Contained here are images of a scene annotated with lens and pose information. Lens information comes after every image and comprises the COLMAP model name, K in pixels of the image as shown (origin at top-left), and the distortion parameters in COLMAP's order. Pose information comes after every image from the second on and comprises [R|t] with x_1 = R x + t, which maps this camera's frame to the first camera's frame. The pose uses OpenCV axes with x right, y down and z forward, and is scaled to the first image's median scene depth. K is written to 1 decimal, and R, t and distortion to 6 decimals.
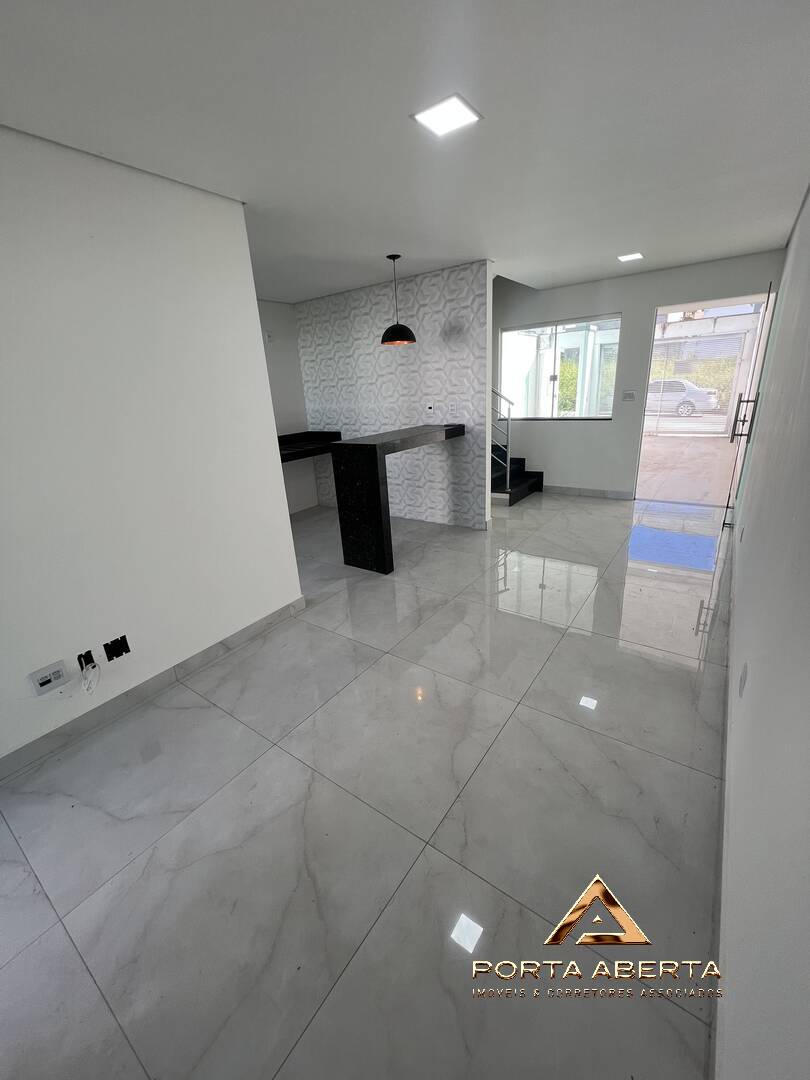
lens RADIAL K [[432.8, 0, 407.7], [0, 432.8, 539.3], [0, 0, 1]] dist [-0.000586, 0.000702]
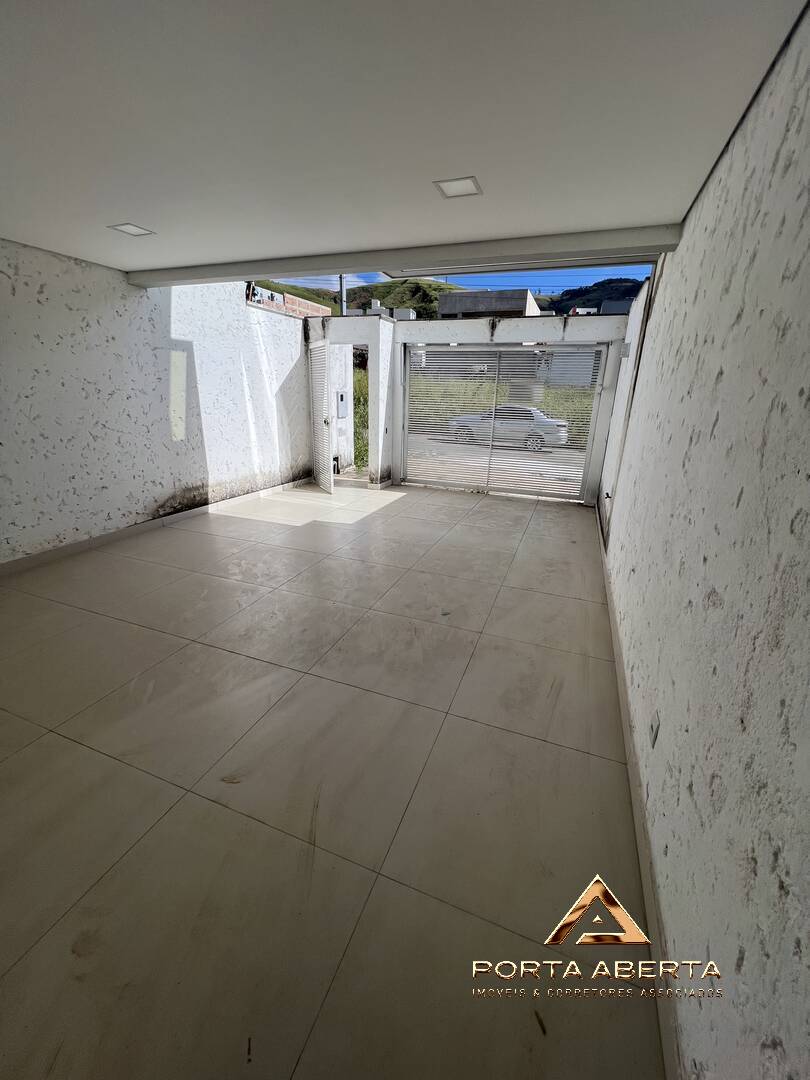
lens RADIAL K [[432.8, 0, 401.9], [0, 432.8, 537.8], [0, 0, 1]] dist [-0.000586, 0.000702]
pose [[0.967486, -0.001618, 0.252919, 0.290669], [0.005818, 0.999857, -0.015859, -0.165729], [-0.252857, 0.016815, 0.967357, 0.412780]]
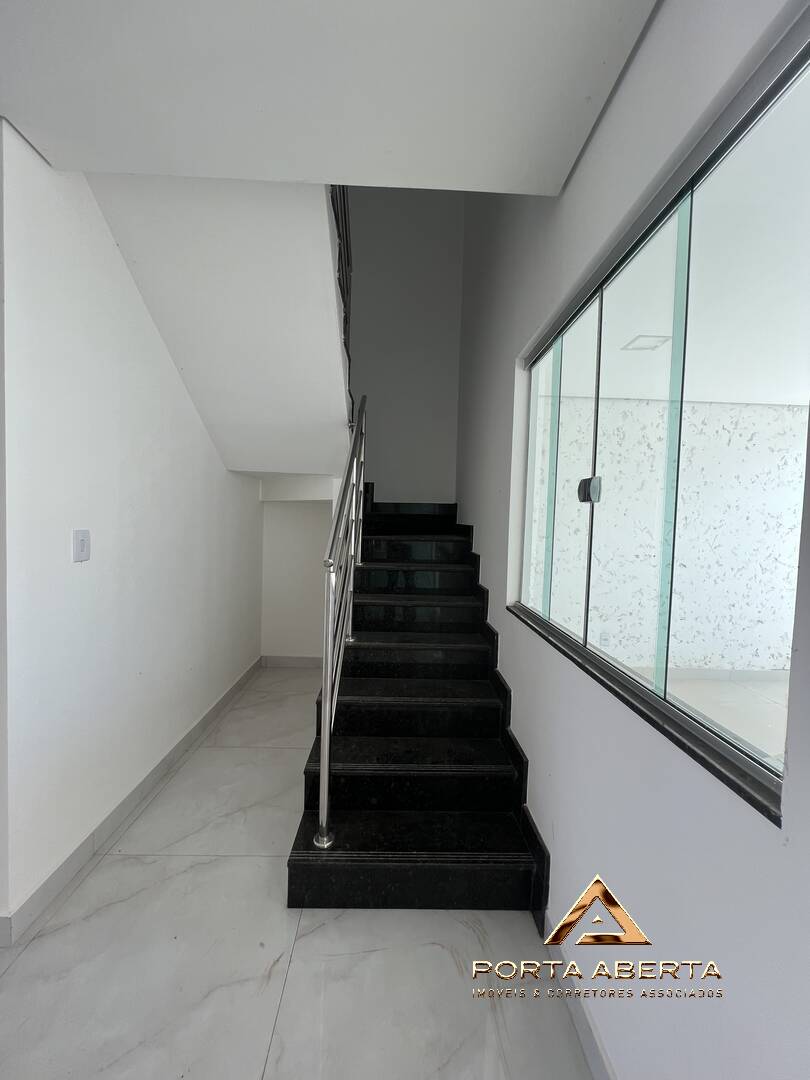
lens RADIAL K [[432.8, 0, 414.1], [0, 432.8, 537.1], [0, 0, 1]] dist [-0.000586, 0.000702]
pose [[0.595604, 0.109359, -0.795799, 0.222479], [-0.326792, 0.937990, -0.115684, -0.141433], [0.733800, 0.328962, 0.594408, 0.394743]]
